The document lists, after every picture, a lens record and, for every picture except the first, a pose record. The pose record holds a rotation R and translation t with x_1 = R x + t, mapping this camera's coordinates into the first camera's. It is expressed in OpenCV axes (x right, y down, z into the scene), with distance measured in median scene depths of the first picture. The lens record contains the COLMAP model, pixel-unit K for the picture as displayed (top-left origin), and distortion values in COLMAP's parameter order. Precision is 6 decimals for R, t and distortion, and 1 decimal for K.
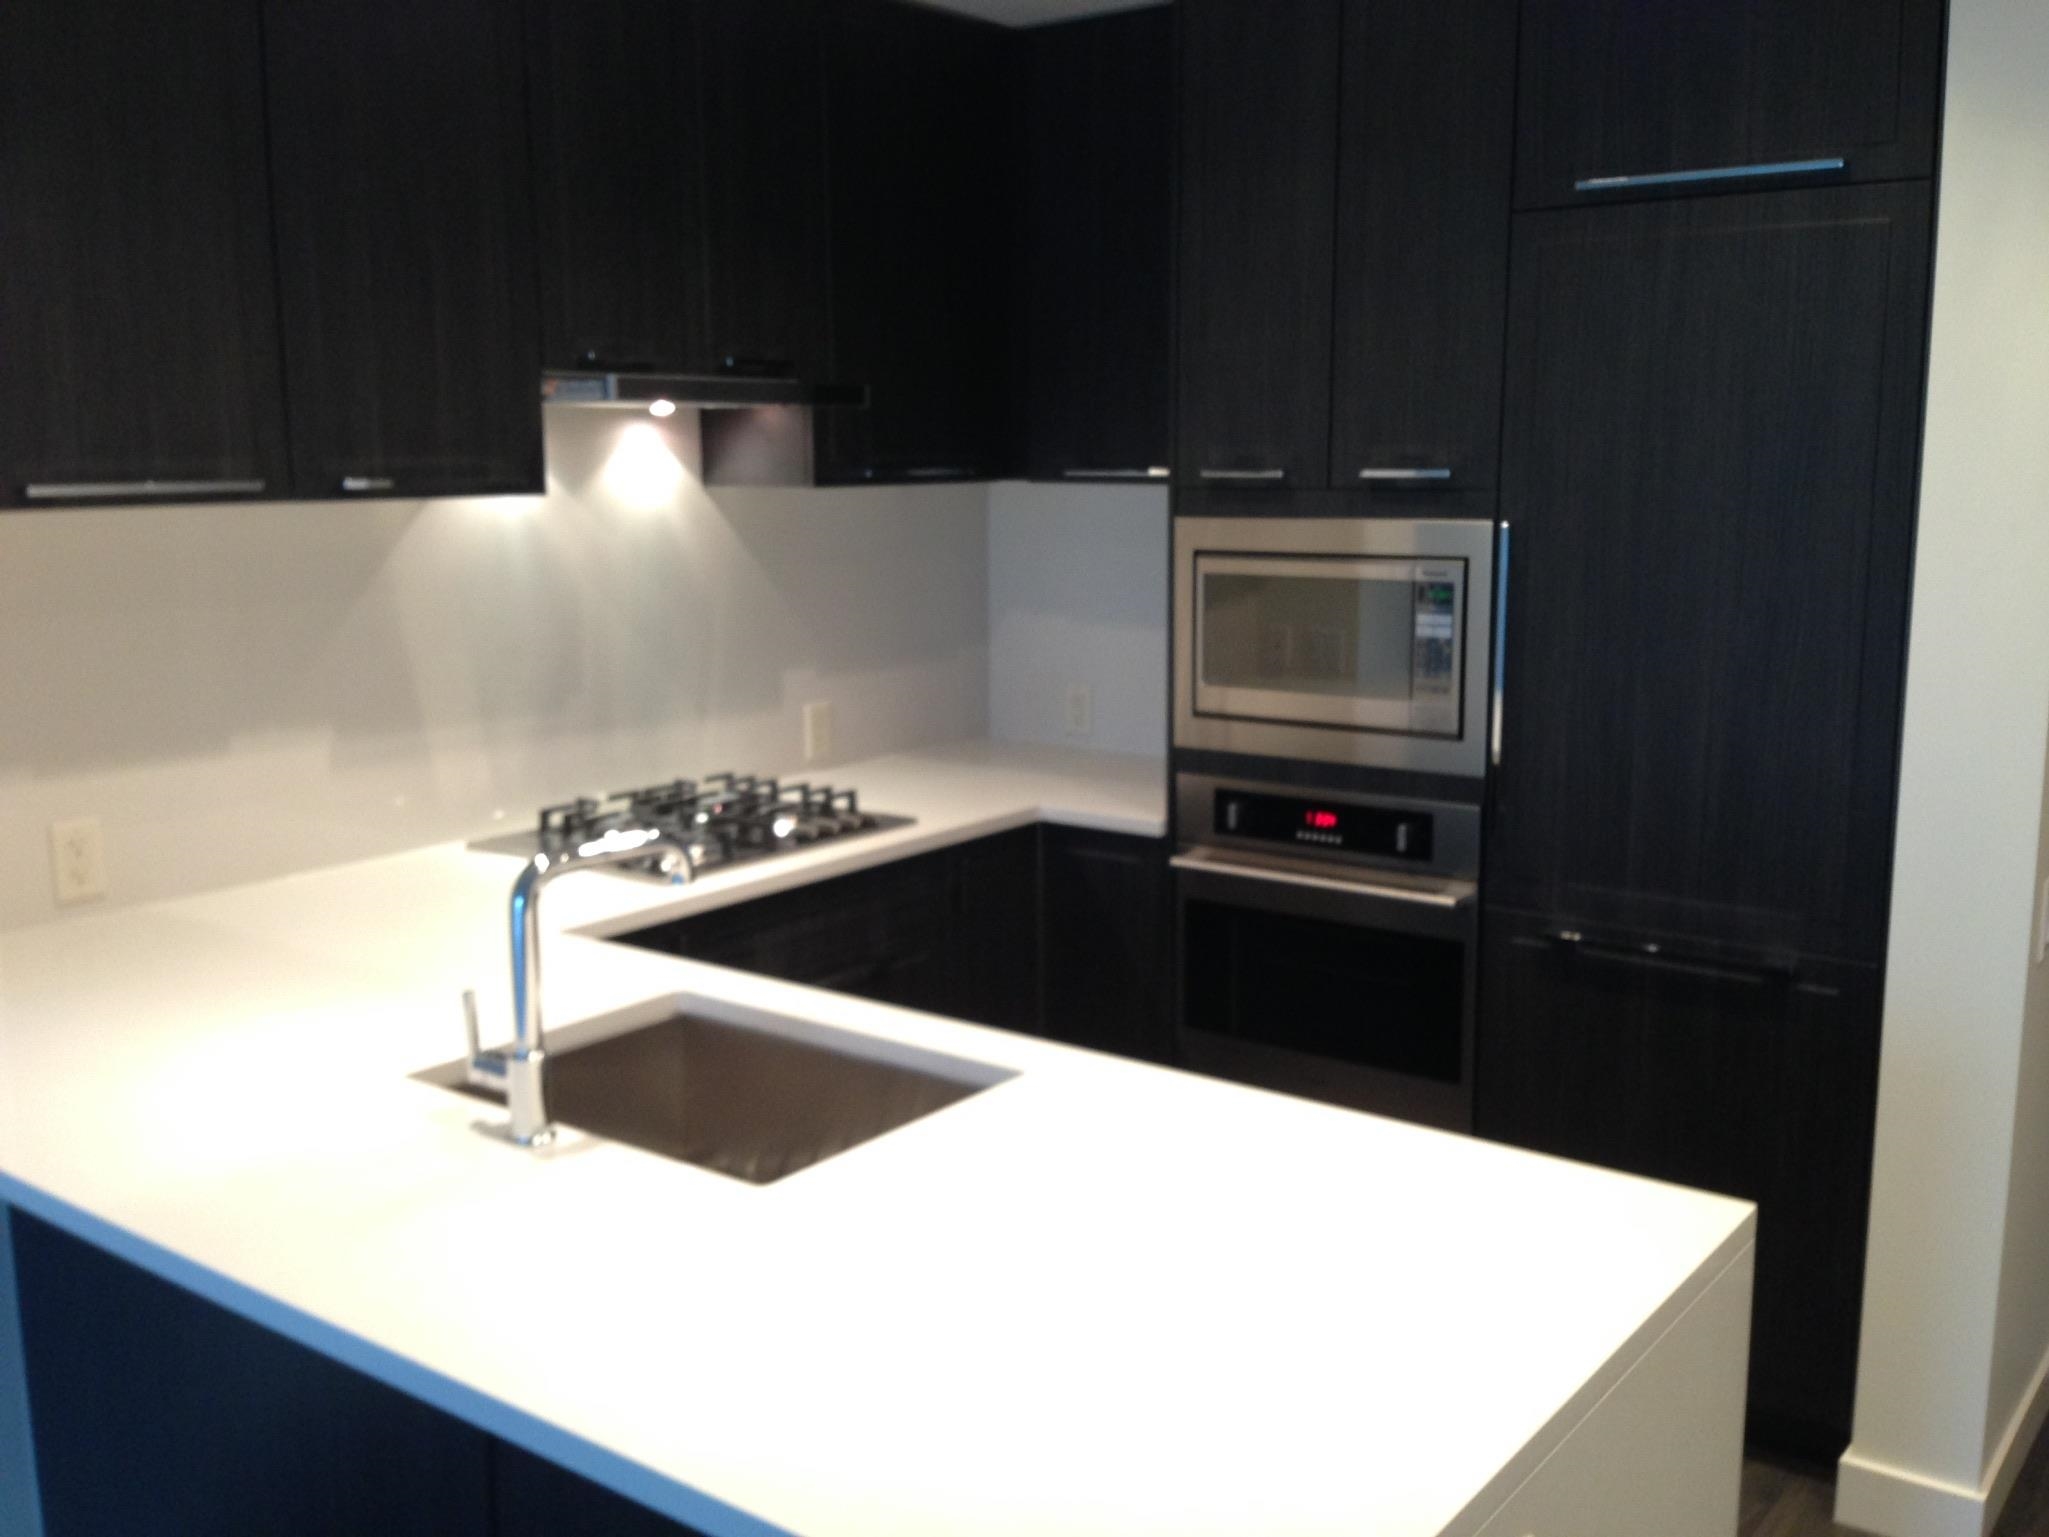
lens RADIAL K [[1899.2, 0, 1047.0], [0, 1899.2, 767.1], [0, 0, 1]] dist [0.023623, 0.009916]
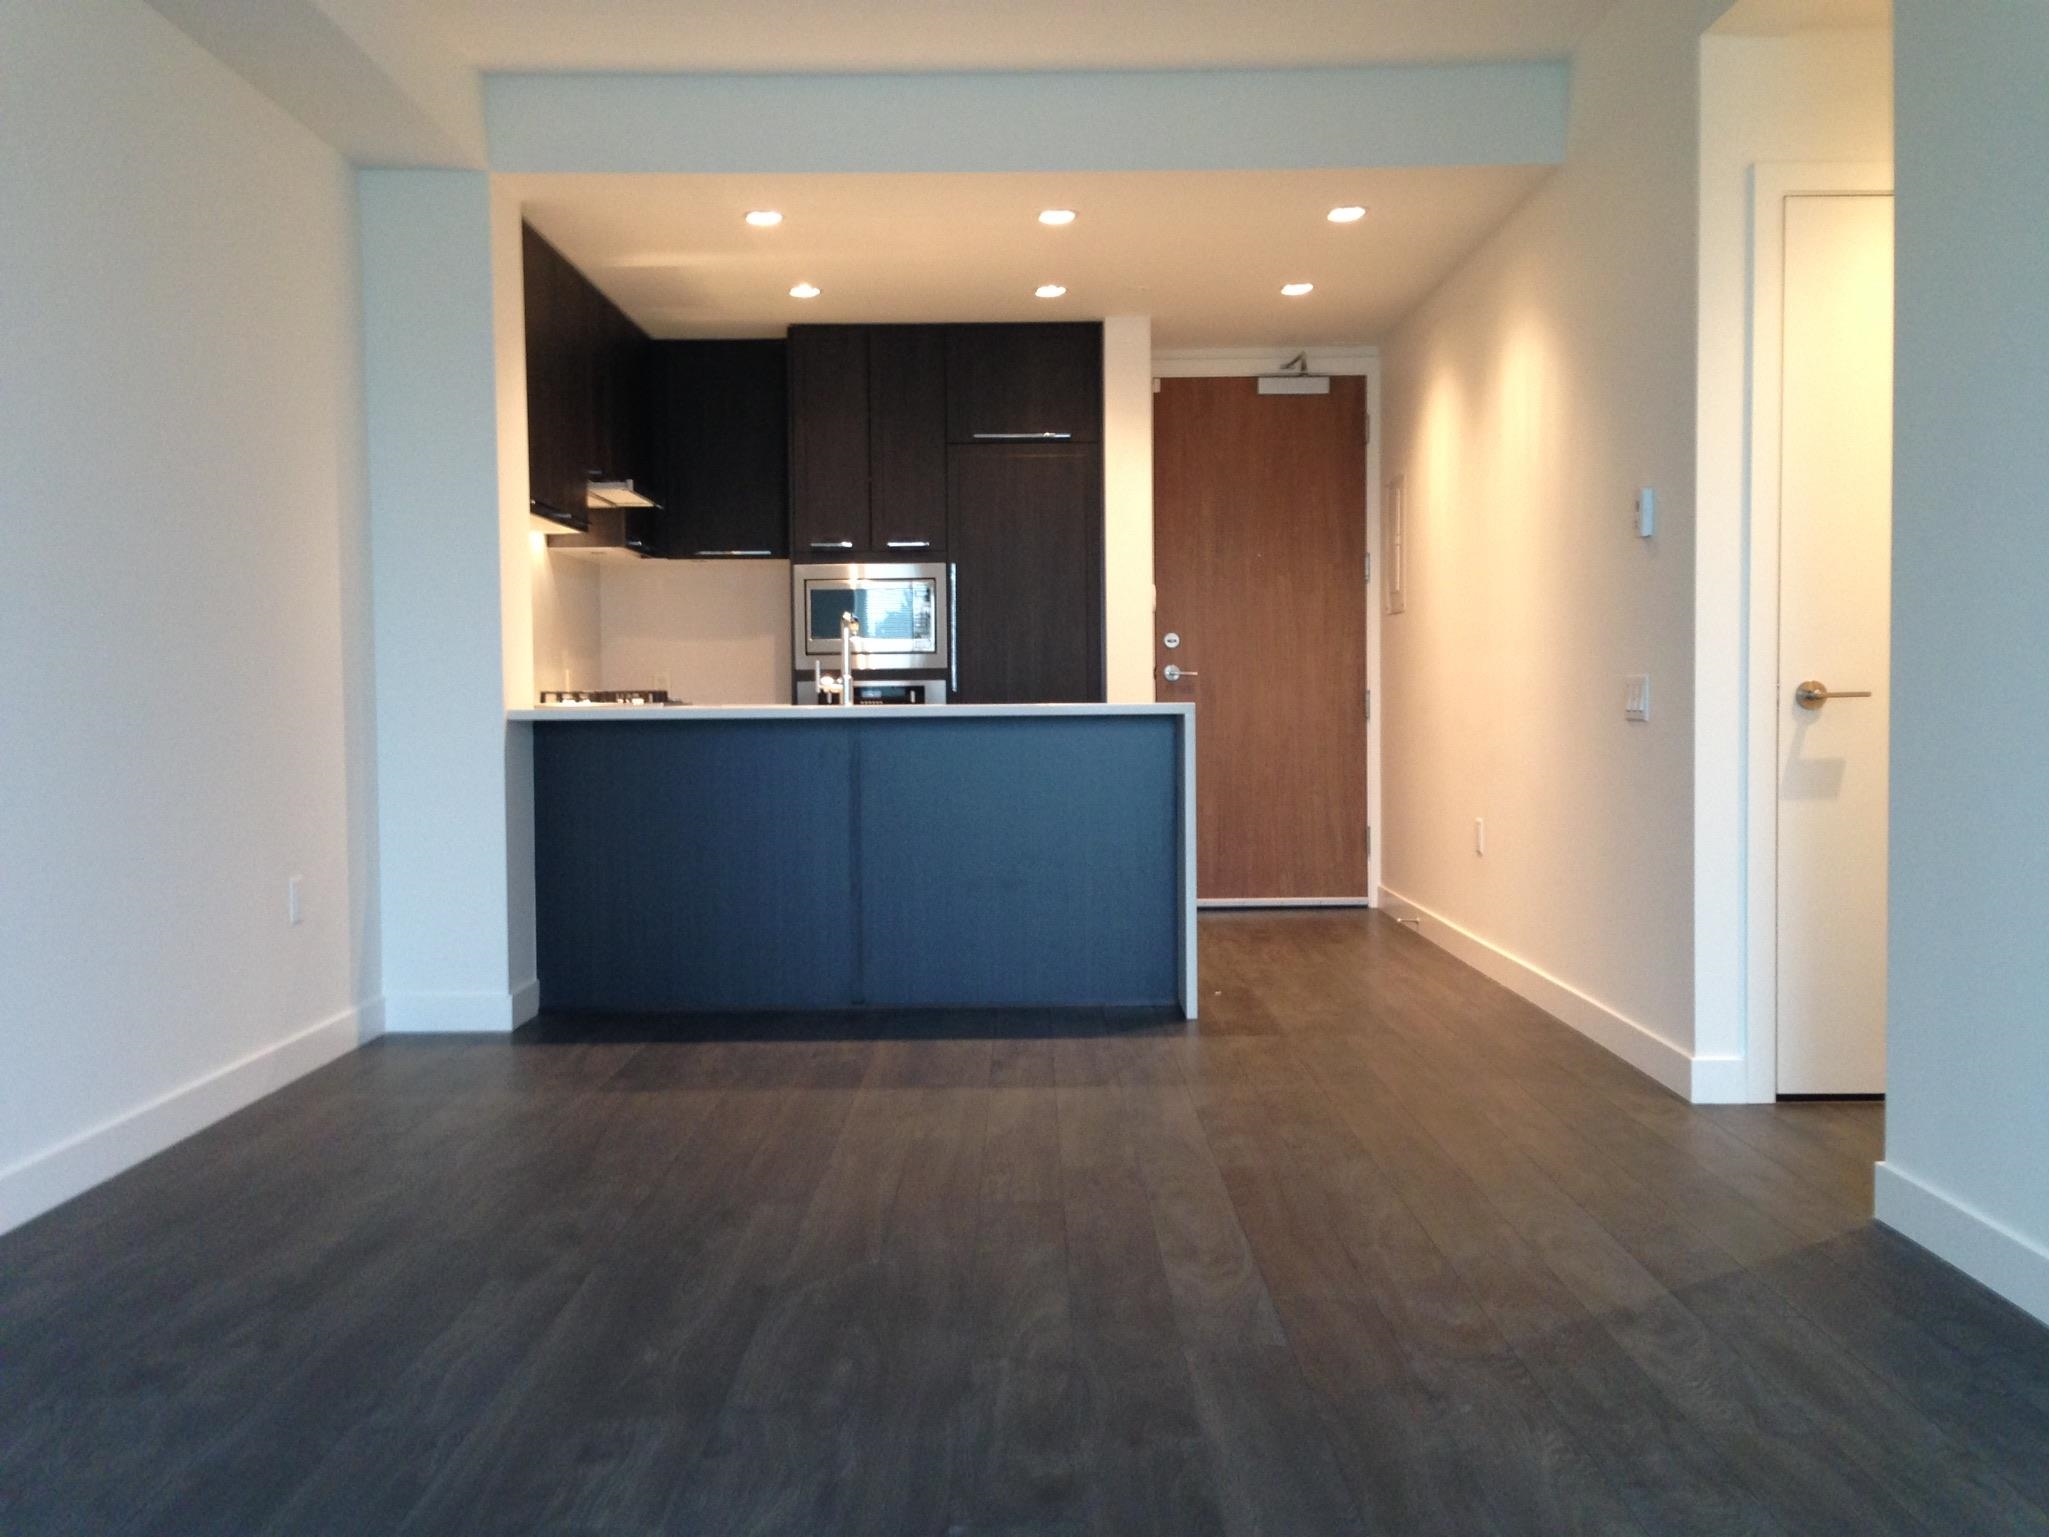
lens RADIAL K [[1873.8, 0, 1029.1], [0, 1873.8, 762.7], [0, 0, 1]] dist [0.102086, -0.163444]
pose [[0.796945, -0.022477, 0.603633, -1.064830], [0.104040, 0.989481, -0.100514, 0.353021], [-0.595024, 0.142906, 0.790901, -0.883890]]
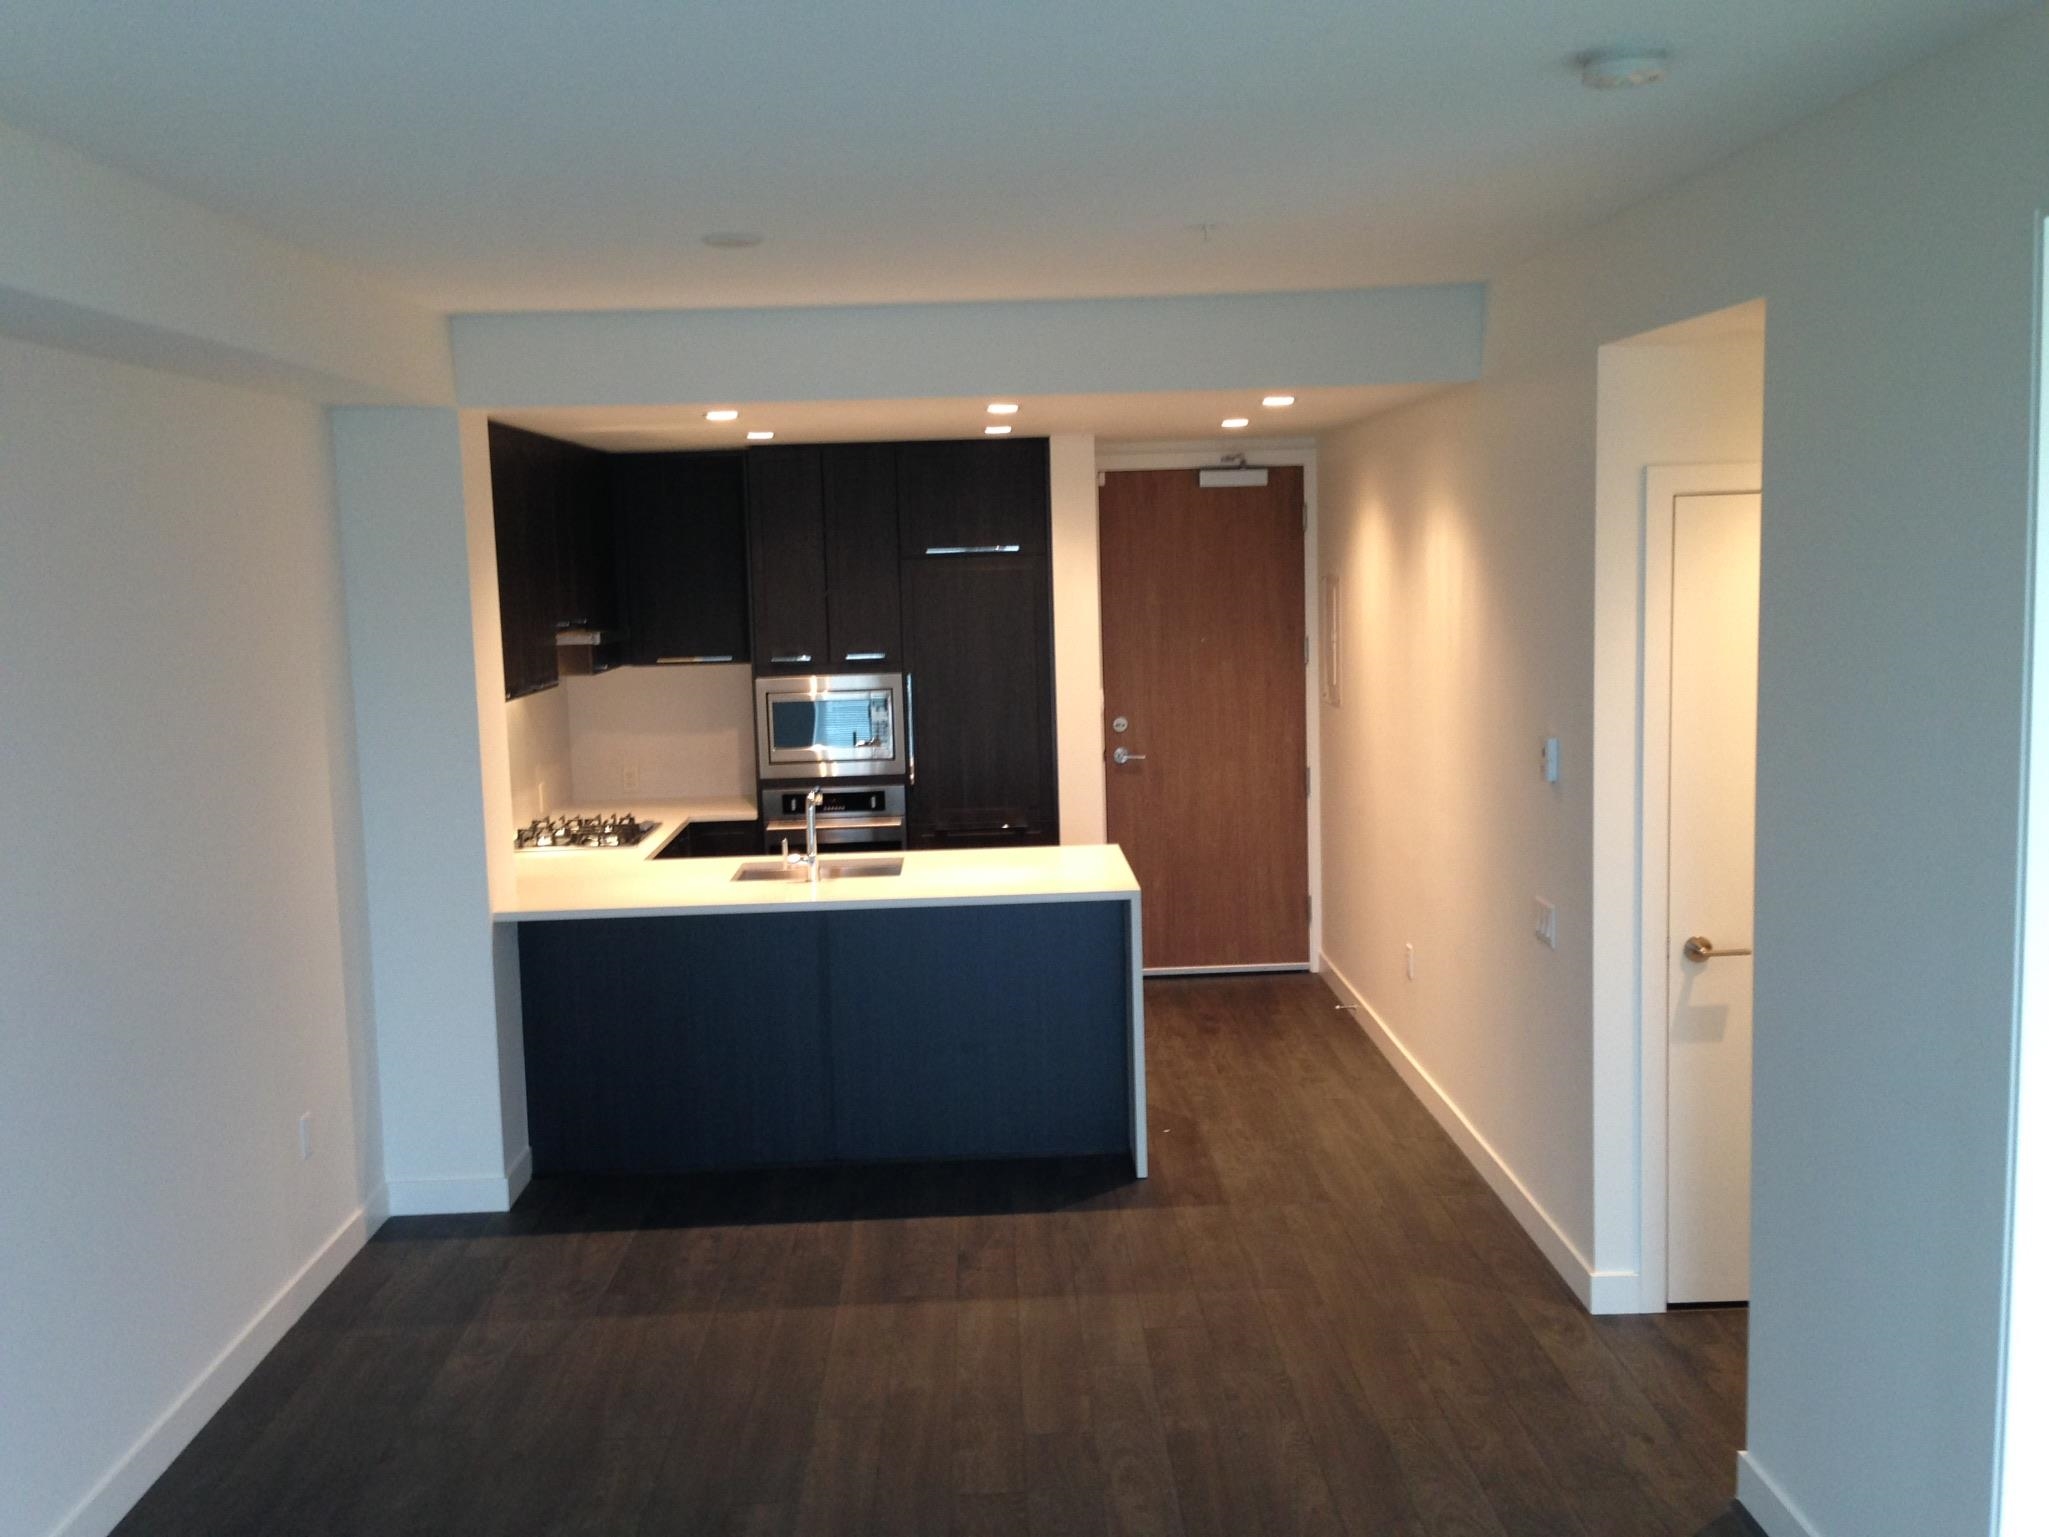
lens RADIAL K [[1873.8, 0, 1029.1], [0, 1873.8, 762.7], [0, 0, 1]] dist [0.102086, -0.163444]
pose [[0.781911, -0.083789, 0.617734, -1.112241], [0.125229, 0.991838, -0.023979, 0.067142], [-0.610683, 0.096107, 0.786022, -1.004971]]
